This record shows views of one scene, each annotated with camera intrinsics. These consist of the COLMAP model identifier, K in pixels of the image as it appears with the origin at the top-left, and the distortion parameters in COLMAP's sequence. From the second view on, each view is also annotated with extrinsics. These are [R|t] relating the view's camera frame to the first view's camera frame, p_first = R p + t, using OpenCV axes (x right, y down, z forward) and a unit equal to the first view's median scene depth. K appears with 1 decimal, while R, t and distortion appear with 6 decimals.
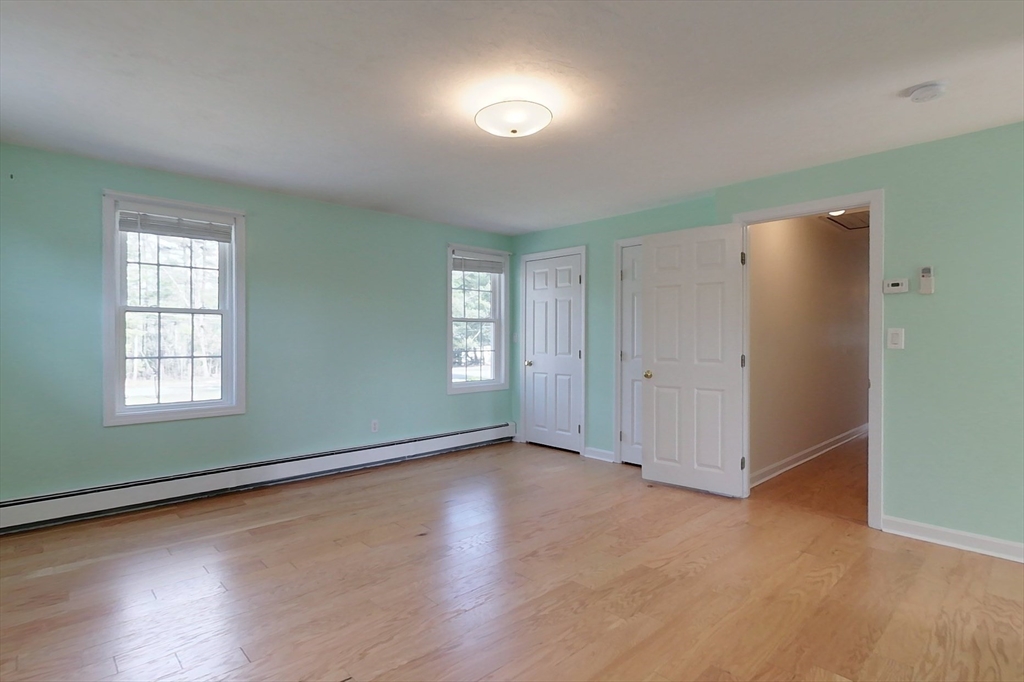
lens RADIAL K [[517.8, 0, 514.4], [0, 517.8, 340.8], [0, 0, 1]] dist [-0.002416, 0.000953]
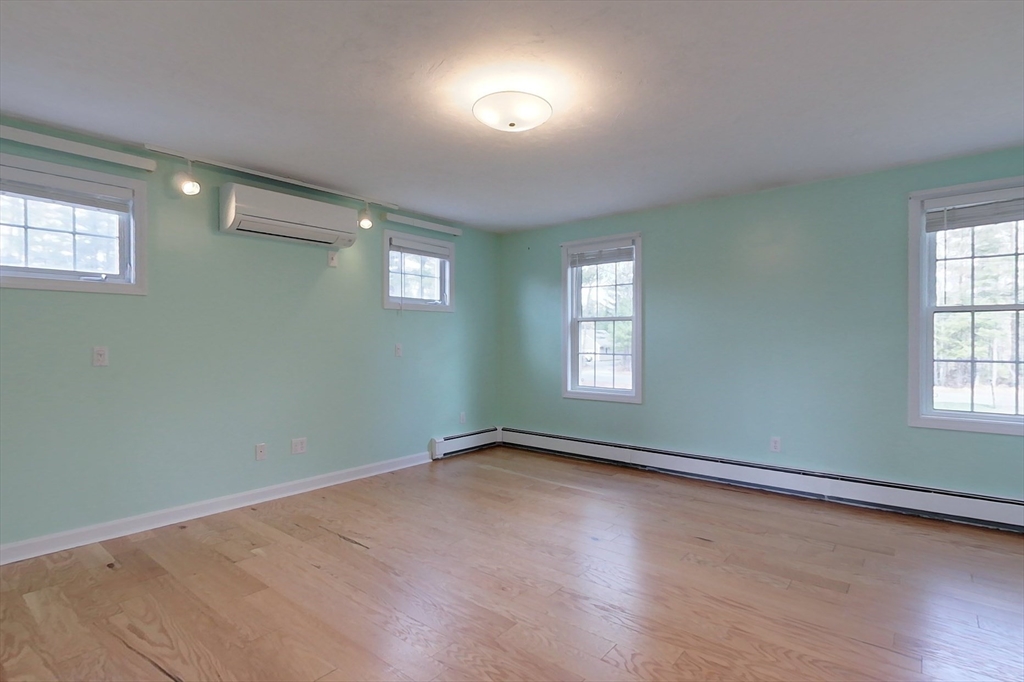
lens RADIAL K [[517.8, 0, 514.4], [0, 517.8, 340.8], [0, 0, 1]] dist [-0.002416, 0.000953]
pose [[0.117289, -0.000453, -0.993098, 0.604548], [-0.003473, 0.999994, -0.000867, -0.001504], [0.993092, 0.003550, 0.117286, 0.561965]]
